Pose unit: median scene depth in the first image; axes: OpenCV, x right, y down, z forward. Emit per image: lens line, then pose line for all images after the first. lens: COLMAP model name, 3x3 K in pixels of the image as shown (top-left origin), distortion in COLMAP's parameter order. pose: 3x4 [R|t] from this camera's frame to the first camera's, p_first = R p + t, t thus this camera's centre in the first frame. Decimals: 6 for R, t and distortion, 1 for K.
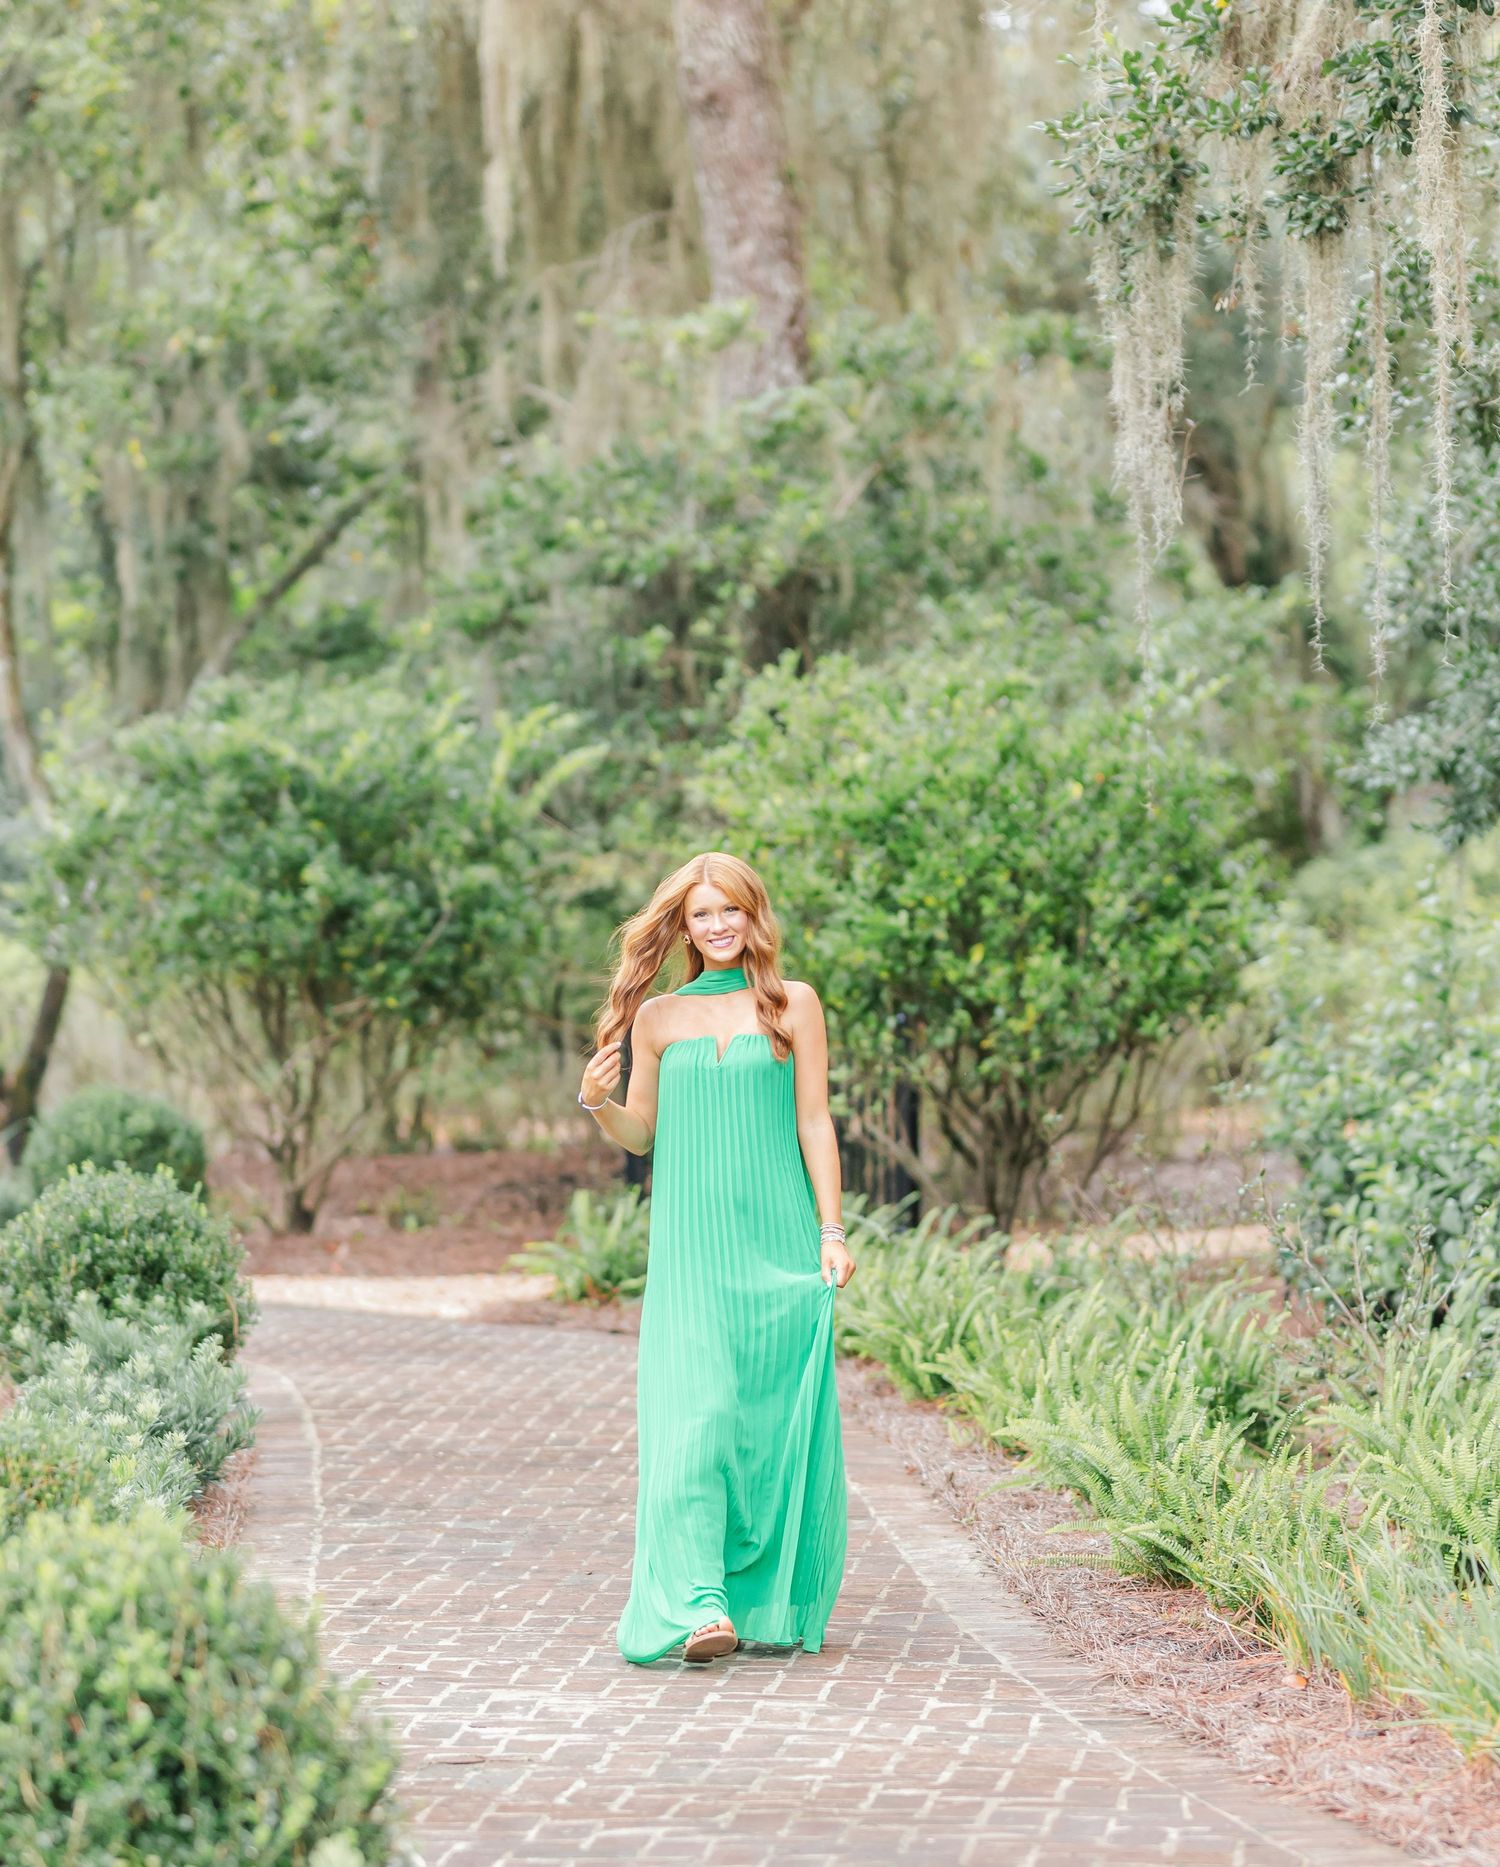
lens RADIAL K [[4682.1, 0, 750.3], [0, 4682.1, 932.6], [0, 0, 1]] dist [-0.120195, 0.000000]
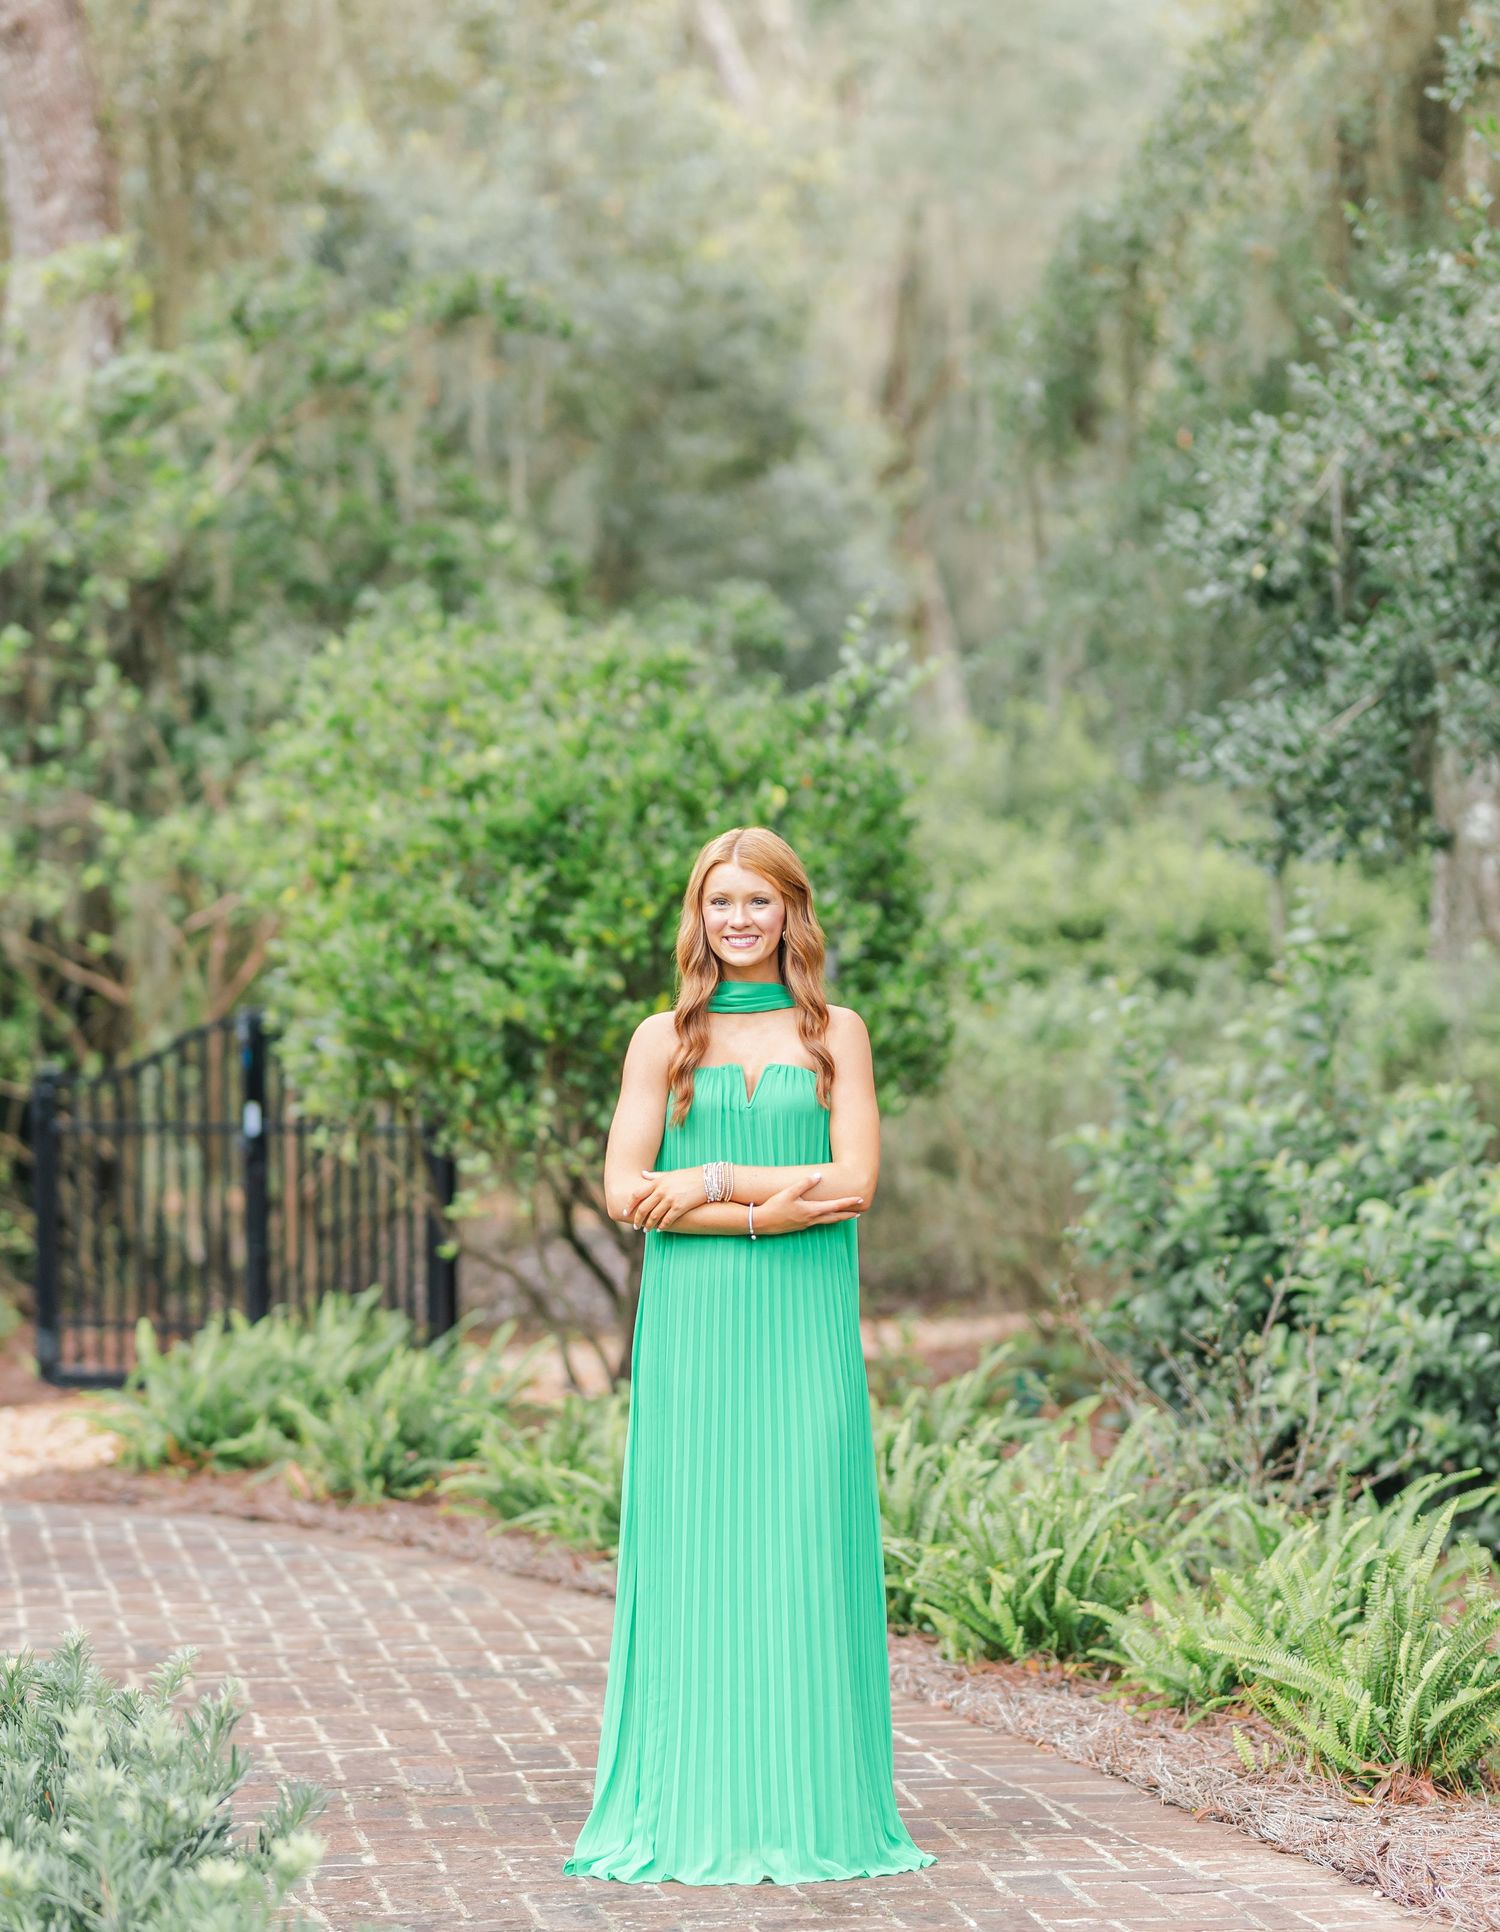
lens RADIAL K [[5059.6, 0, 749.2], [0, 5059.6, 968.6], [0, 0, 1]] dist [0.023129, 0.000000]
pose [[0.987615, 0.004205, 0.156837, -0.066263], [-0.003107, 0.999969, -0.007247, 0.004094], [-0.156863, 0.006670, 0.987598, 0.175104]]
